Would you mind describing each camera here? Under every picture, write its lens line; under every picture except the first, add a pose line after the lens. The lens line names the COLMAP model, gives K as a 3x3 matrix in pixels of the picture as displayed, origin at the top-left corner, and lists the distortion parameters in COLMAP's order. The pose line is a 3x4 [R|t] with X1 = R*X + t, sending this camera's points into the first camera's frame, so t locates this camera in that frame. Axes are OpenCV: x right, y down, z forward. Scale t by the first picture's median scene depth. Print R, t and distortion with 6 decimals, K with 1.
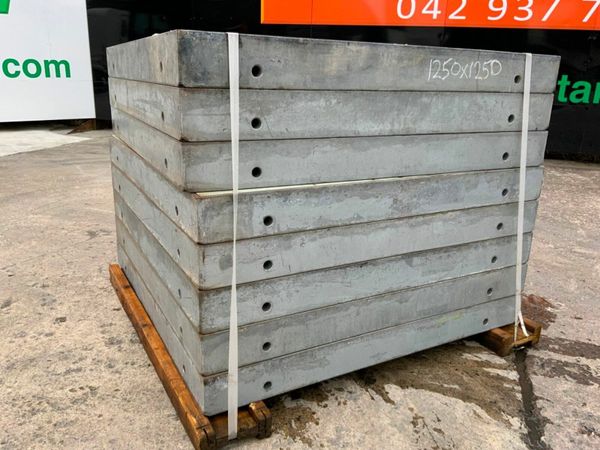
lens RADIAL K [[497.4, 0, 296.2], [0, 497.4, 230.8], [0, 0, 1]] dist [0.010938, -0.025062]
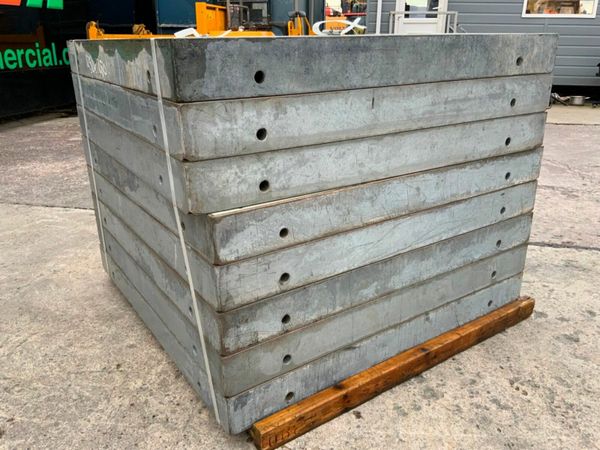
lens RADIAL K [[497.4, 0, 300.7], [0, 497.4, 221.9], [0, 0, 1]] dist [0.010938, -0.025062]
pose [[-0.096217, -0.376953, 0.921221, -1.172653], [0.301053, 0.871146, 0.387906, -0.495867], [-0.948741, 0.314660, 0.029663, 1.259954]]
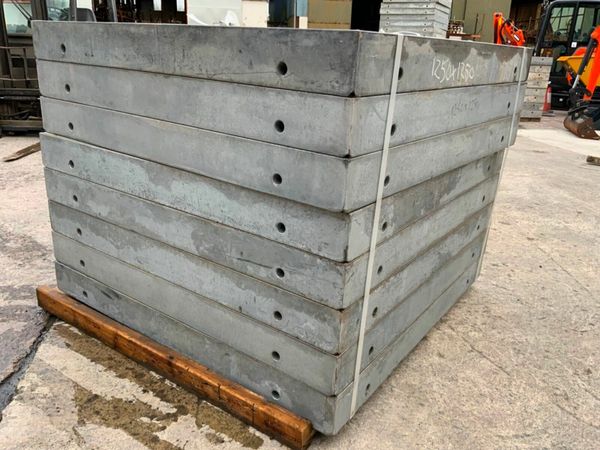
lens RADIAL K [[497.4, 0, 296.2], [0, 497.4, 240.9], [0, 0, 1]] dist [0.010938, -0.025062]
pose [[-0.902264, 0.093976, -0.420819, 0.504164], [-0.195943, 0.780006, 0.594304, -0.712793], [0.384092, 0.618676, -0.685357, 2.208750]]
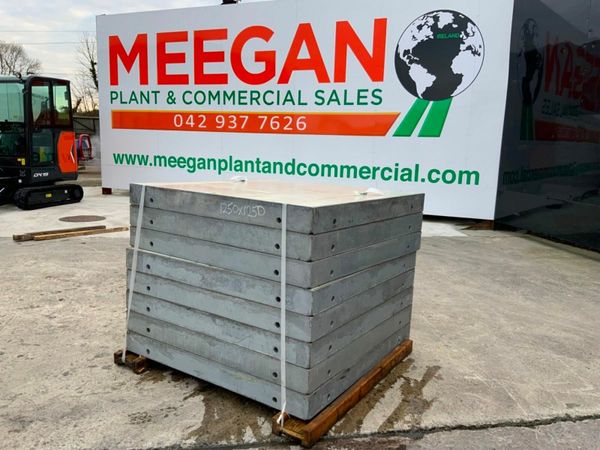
lens RADIAL K [[497.4, 0, 296.7], [0, 497.4, 223.8], [0, 0, 1]] dist [0.010938, -0.025062]
pose [[0.466202, 0.124428, -0.875884, 1.684350], [-0.294377, 0.955460, -0.020953, -0.273972], [0.834265, 0.267609, 0.482066, 0.356175]]
